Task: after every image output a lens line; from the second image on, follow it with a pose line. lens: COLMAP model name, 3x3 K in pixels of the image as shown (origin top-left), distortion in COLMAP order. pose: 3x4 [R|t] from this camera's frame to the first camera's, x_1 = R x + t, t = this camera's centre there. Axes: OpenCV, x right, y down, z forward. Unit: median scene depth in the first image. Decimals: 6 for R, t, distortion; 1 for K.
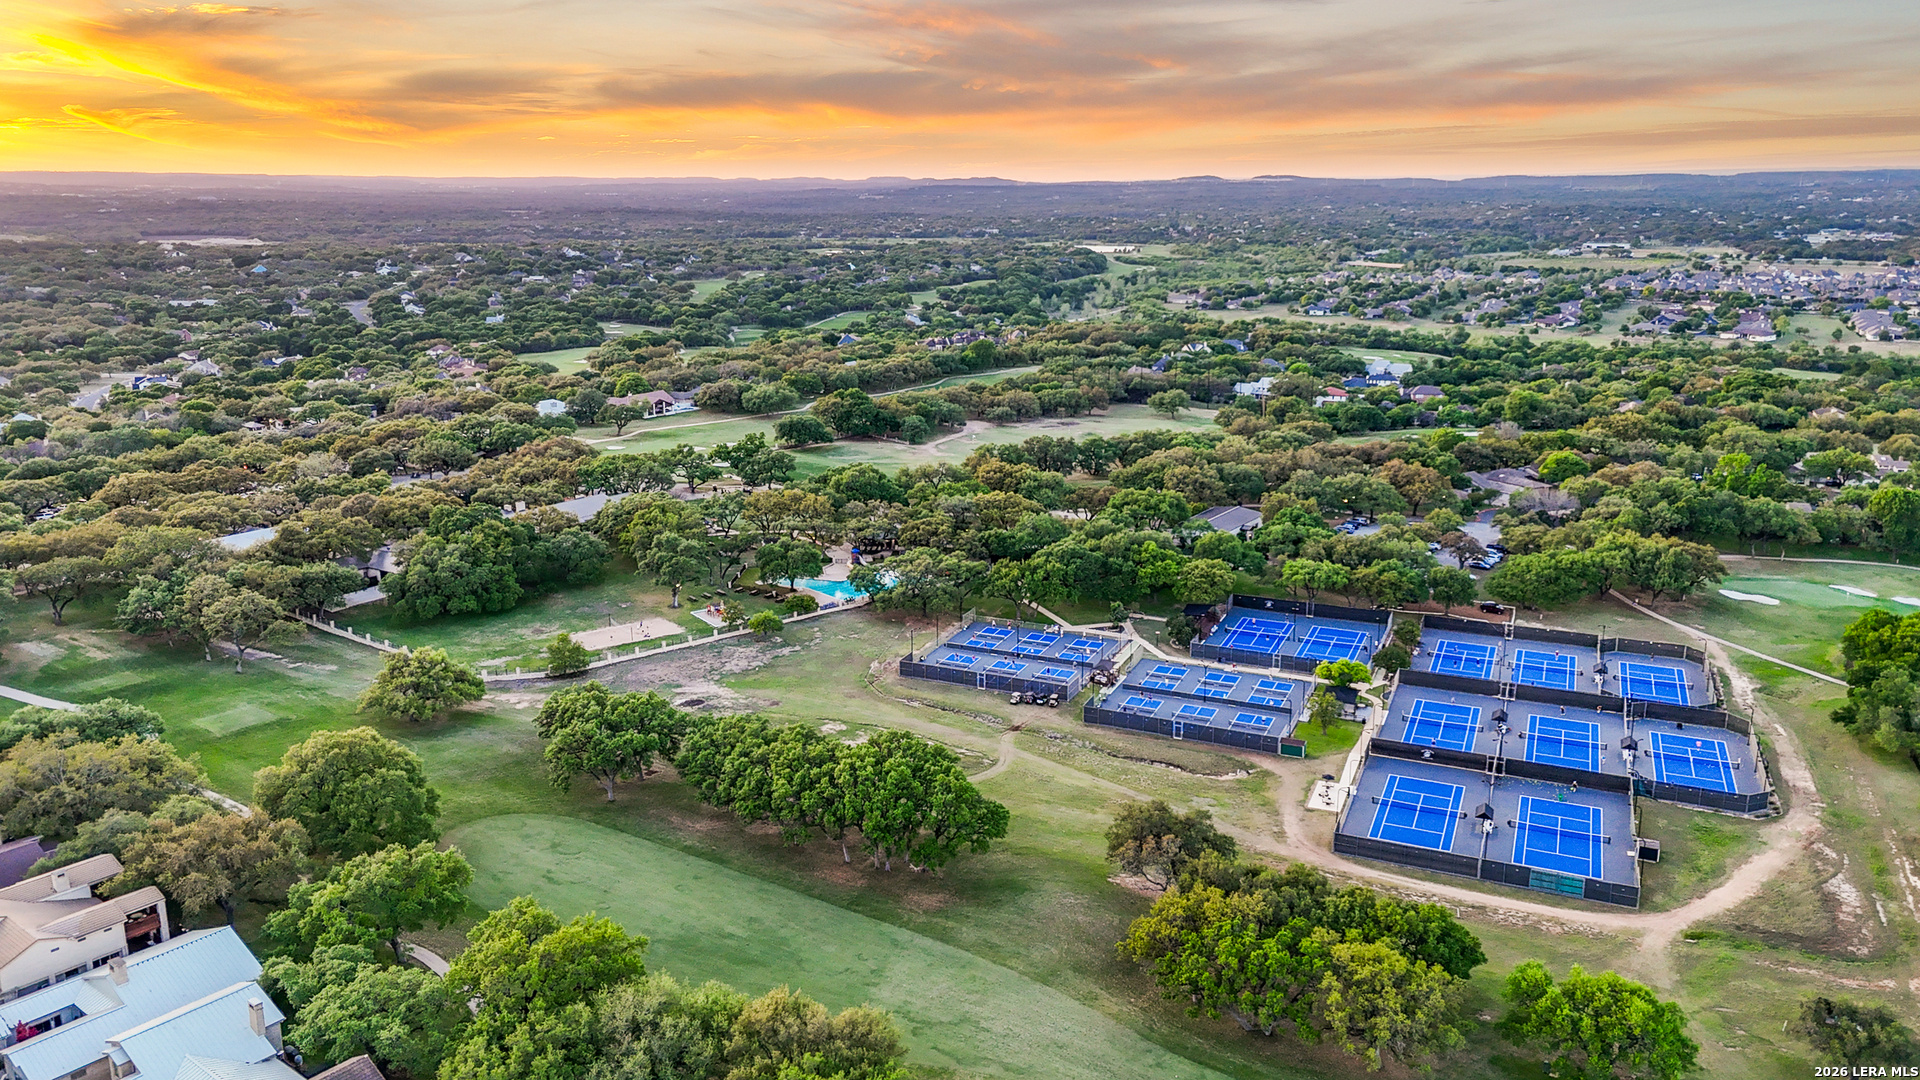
lens RADIAL K [[1442.8, 0, 960.0], [0, 1442.8, 540.0], [0, 0, 1]] dist [0.112696, -0.102273]
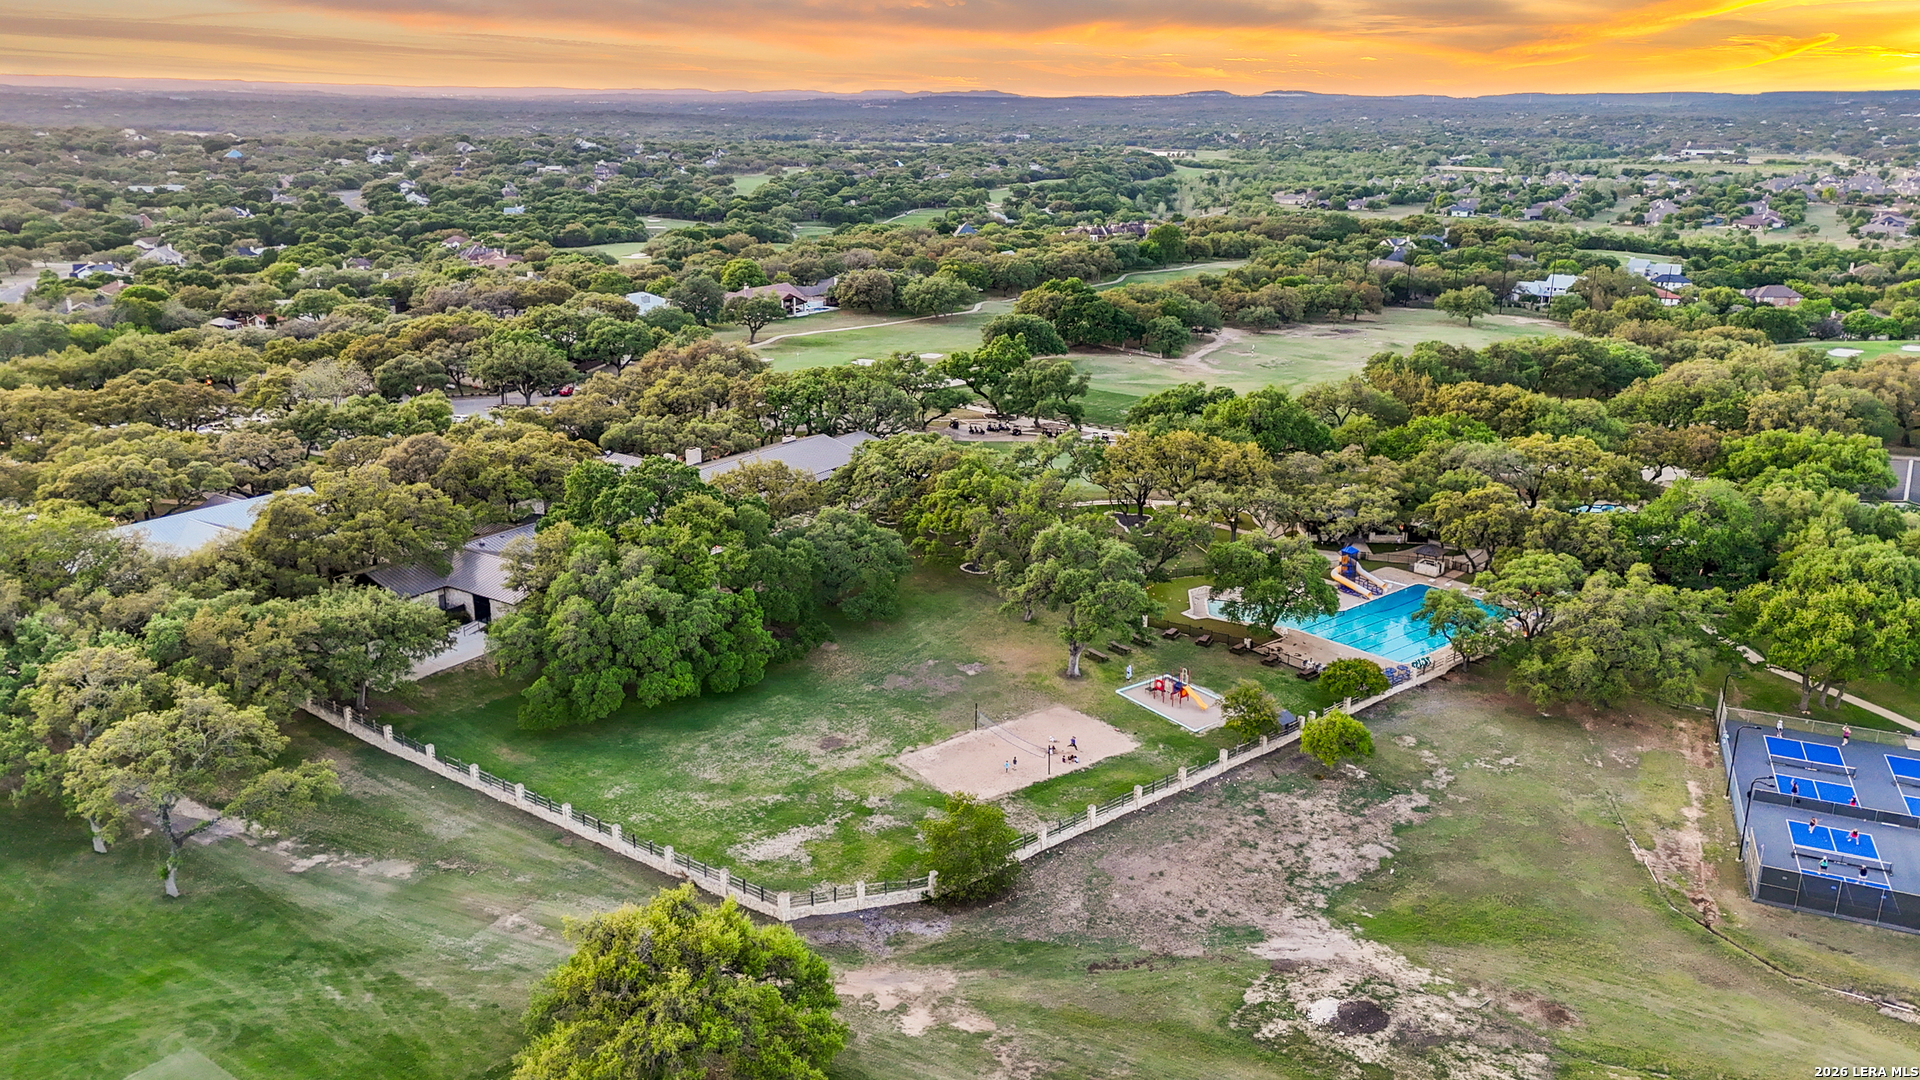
lens RADIAL K [[1442.8, 0, 960.0], [0, 1442.8, 540.0], [0, 0, 1]] dist [0.112696, -0.102273]
pose [[0.999937, 0.007133, 0.008694, -0.106652], [-0.007577, 0.998610, 0.052165, -0.010956], [-0.008310, -0.052228, 0.998601, 0.229619]]
